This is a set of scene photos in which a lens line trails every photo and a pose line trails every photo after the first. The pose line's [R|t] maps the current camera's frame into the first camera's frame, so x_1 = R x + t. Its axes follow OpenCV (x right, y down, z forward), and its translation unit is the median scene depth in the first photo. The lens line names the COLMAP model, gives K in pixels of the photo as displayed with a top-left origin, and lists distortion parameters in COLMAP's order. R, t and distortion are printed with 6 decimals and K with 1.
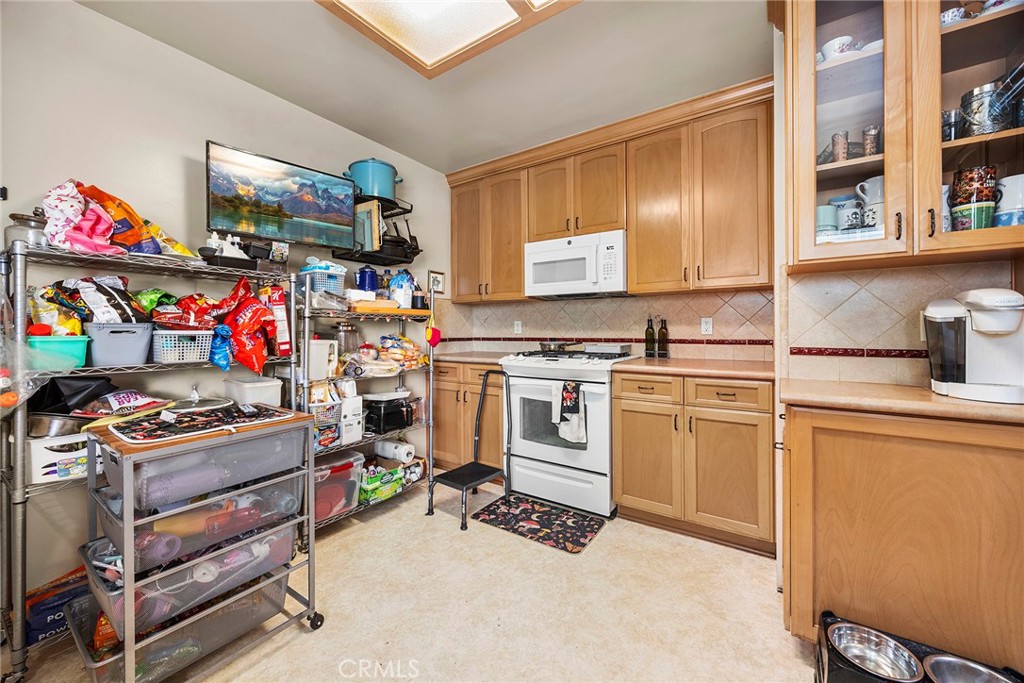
lens RADIAL K [[394.9, 0, 512.4], [0, 394.9, 325.8], [0, 0, 1]] dist [-0.000106, 0.000129]
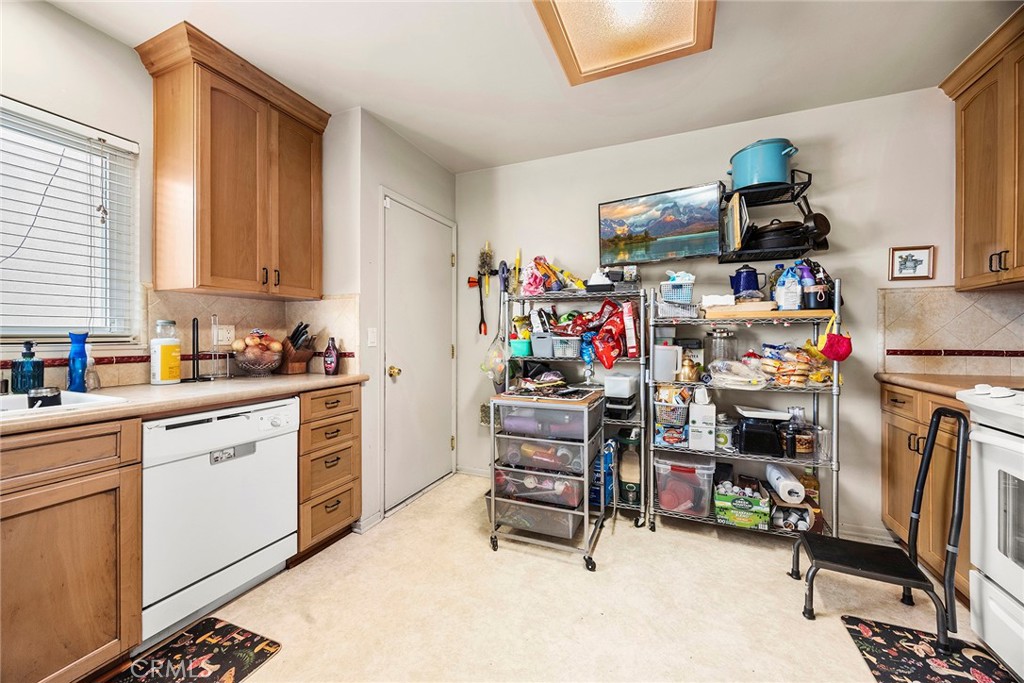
lens RADIAL K [[392.3, 0, 509.4], [0, 392.3, 333.6], [0, 0, 1]] dist [-0.000453, -0.000179]
pose [[0.189158, -0.002873, -0.981942, 0.465518], [0.010174, 0.999948, -0.000966, -0.001269], [0.981894, -0.009807, 0.189177, 0.337206]]
